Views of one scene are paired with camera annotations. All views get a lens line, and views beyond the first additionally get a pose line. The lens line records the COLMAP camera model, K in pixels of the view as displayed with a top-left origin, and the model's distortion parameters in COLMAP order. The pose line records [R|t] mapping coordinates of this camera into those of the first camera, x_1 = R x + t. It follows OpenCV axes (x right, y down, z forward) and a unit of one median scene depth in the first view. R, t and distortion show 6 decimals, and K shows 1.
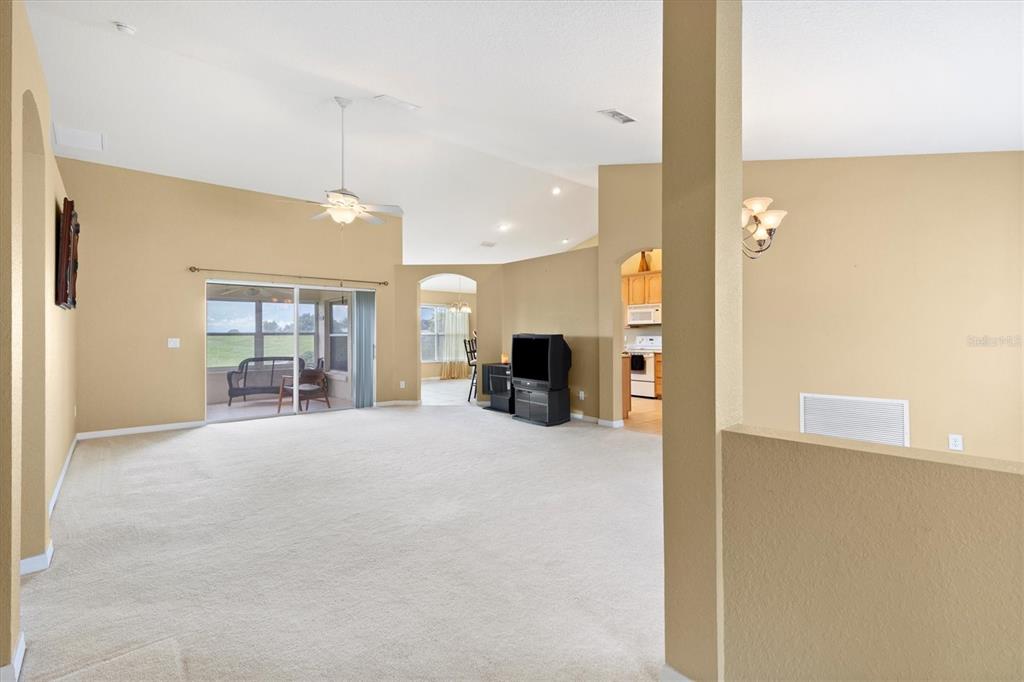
lens RADIAL K [[464.9, 0, 518.3], [0, 464.9, 335.6], [0, 0, 1]] dist [0.003081, 0.000146]
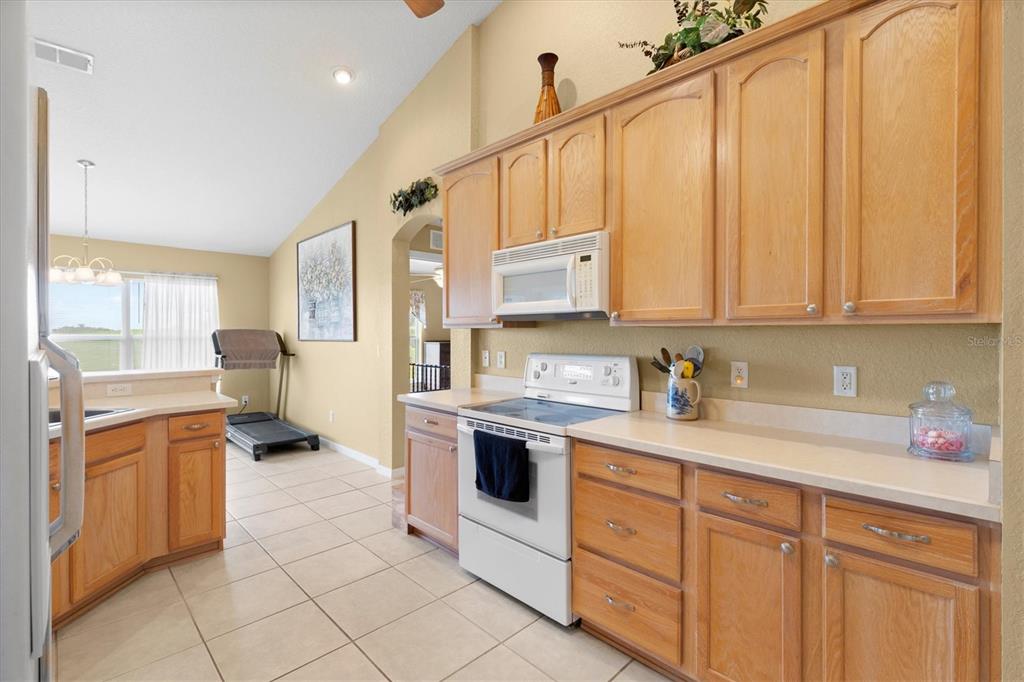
lens RADIAL K [[464.9, 0, 518.3], [0, 464.9, 335.6], [0, 0, 1]] dist [0.003081, 0.000146]
pose [[0.997987, 0.001629, 0.063391, 0.239505], [-0.001995, 0.999982, 0.005710, -0.013361], [-0.063380, -0.005825, 0.997972, 0.729934]]
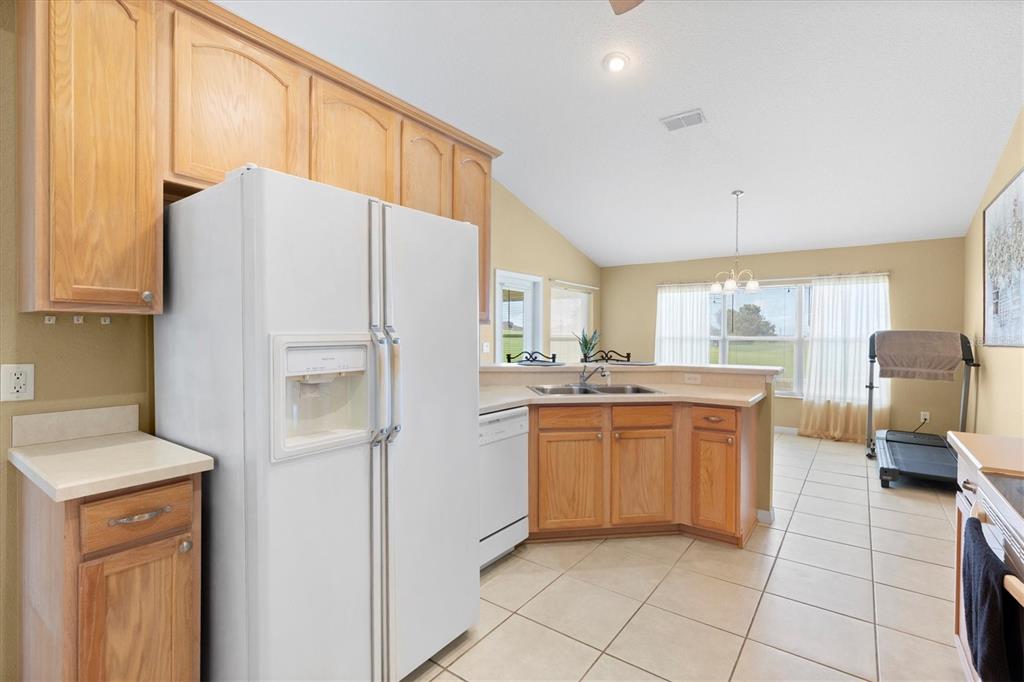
lens RADIAL K [[472.0, 0, 512.0], [0, 472.0, 341.0], [0, 0, 1]] dist [-0.002500, -0.000265]
pose [[0.218951, 0.014508, -0.975628, 0.311423], [-0.007338, 0.999886, 0.013222, -0.010345], [0.975708, 0.004264, 0.219033, 0.808776]]
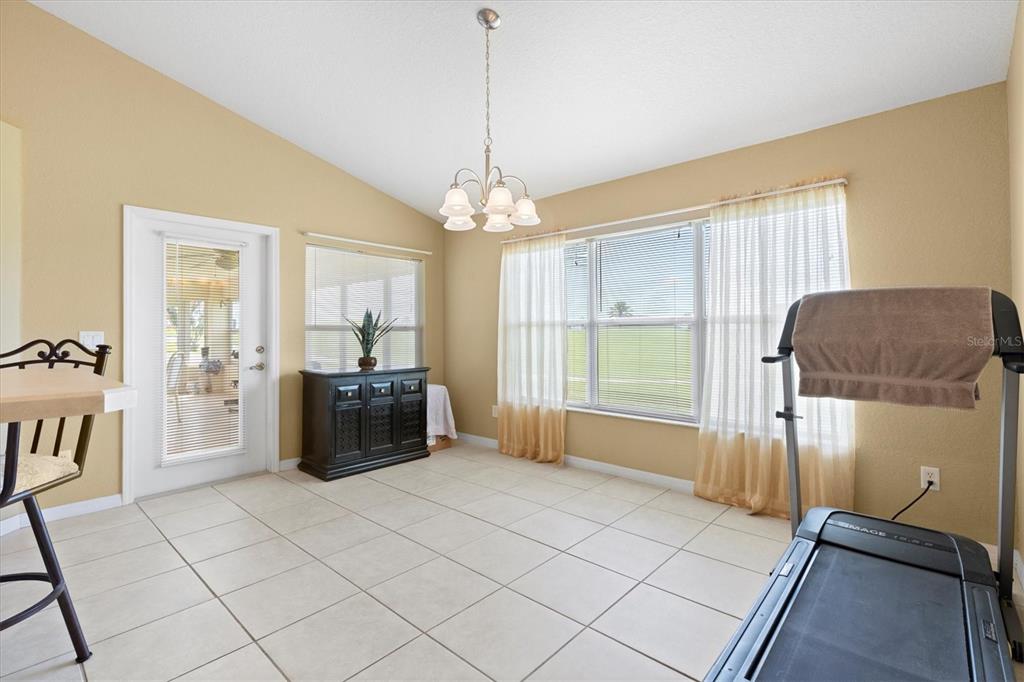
lens RADIAL K [[465.4, 0, 516.5], [0, 465.4, 334.3], [0, 0, 1]] dist [0.012753, -0.000017]
pose [[0.122465, -0.003885, -0.992465, 0.142050], [0.001855, 0.999991, -0.003686, 0.001563], [0.992471, -0.001389, 0.122471, 1.091336]]
